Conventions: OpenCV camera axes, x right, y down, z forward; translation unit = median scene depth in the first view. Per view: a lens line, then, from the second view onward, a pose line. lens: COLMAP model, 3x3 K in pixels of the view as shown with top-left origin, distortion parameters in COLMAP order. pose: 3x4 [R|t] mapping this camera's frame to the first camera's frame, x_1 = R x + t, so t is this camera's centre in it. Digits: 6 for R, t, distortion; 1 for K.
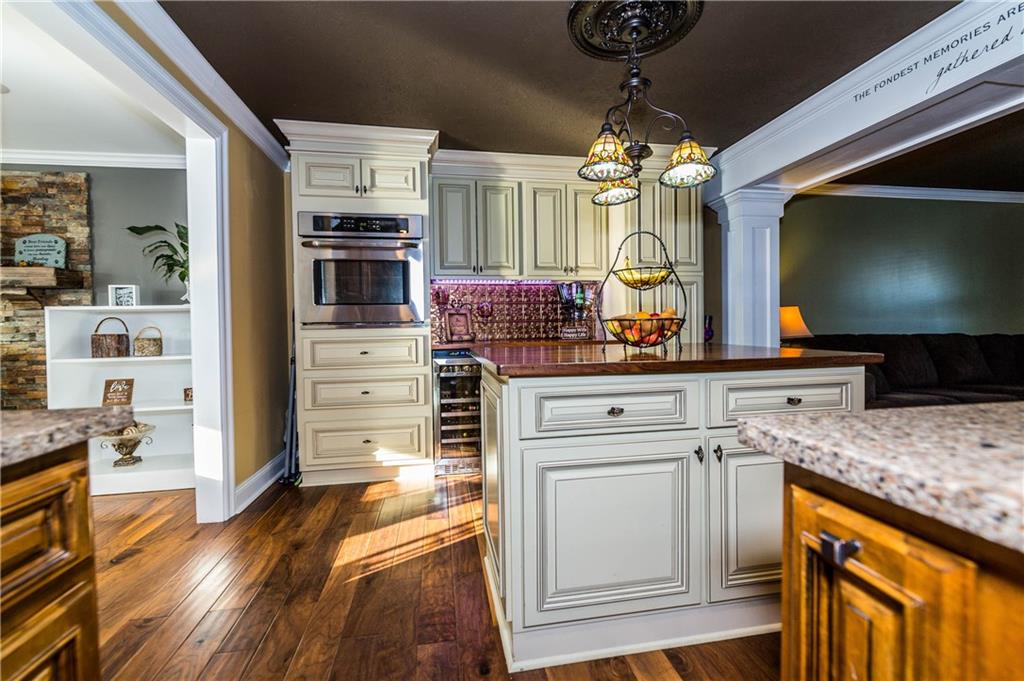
lens RADIAL K [[443.8, 0, 515.4], [0, 443.8, 338.6], [0, 0, 1]] dist [-0.009491, 0.000417]
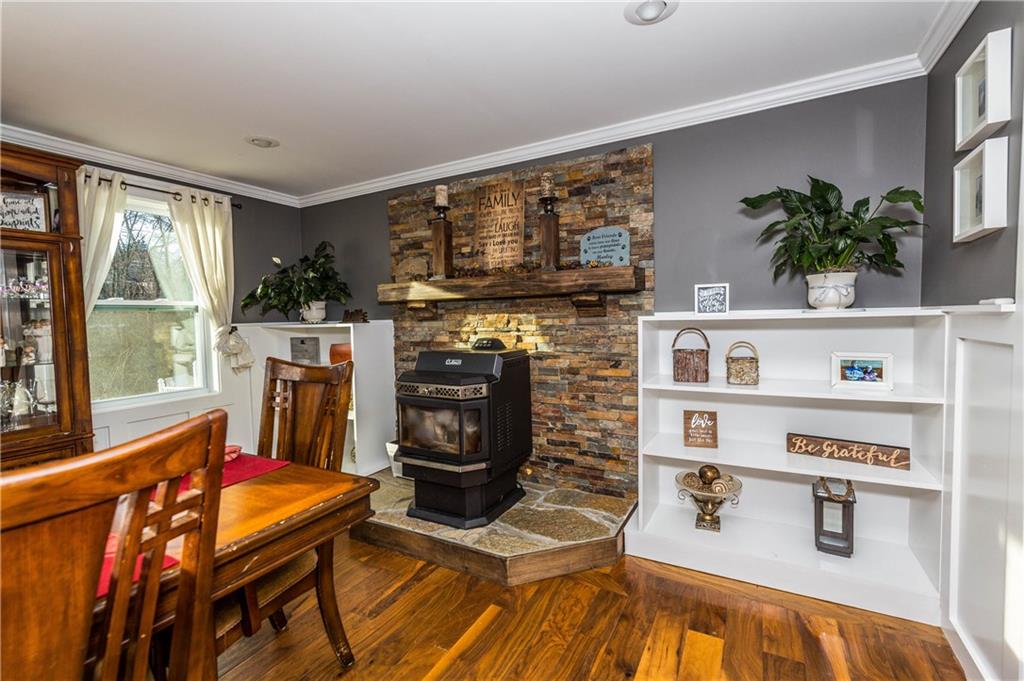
lens RADIAL K [[443.8, 0, 513.9], [0, 443.8, 338.2], [0, 0, 1]] dist [-0.009491, 0.000417]
pose [[0.772571, 0.033487, -0.634045, -0.666427], [-0.009875, 0.999121, 0.040736, -0.057814], [0.634852, -0.025210, 0.772222, 0.224235]]
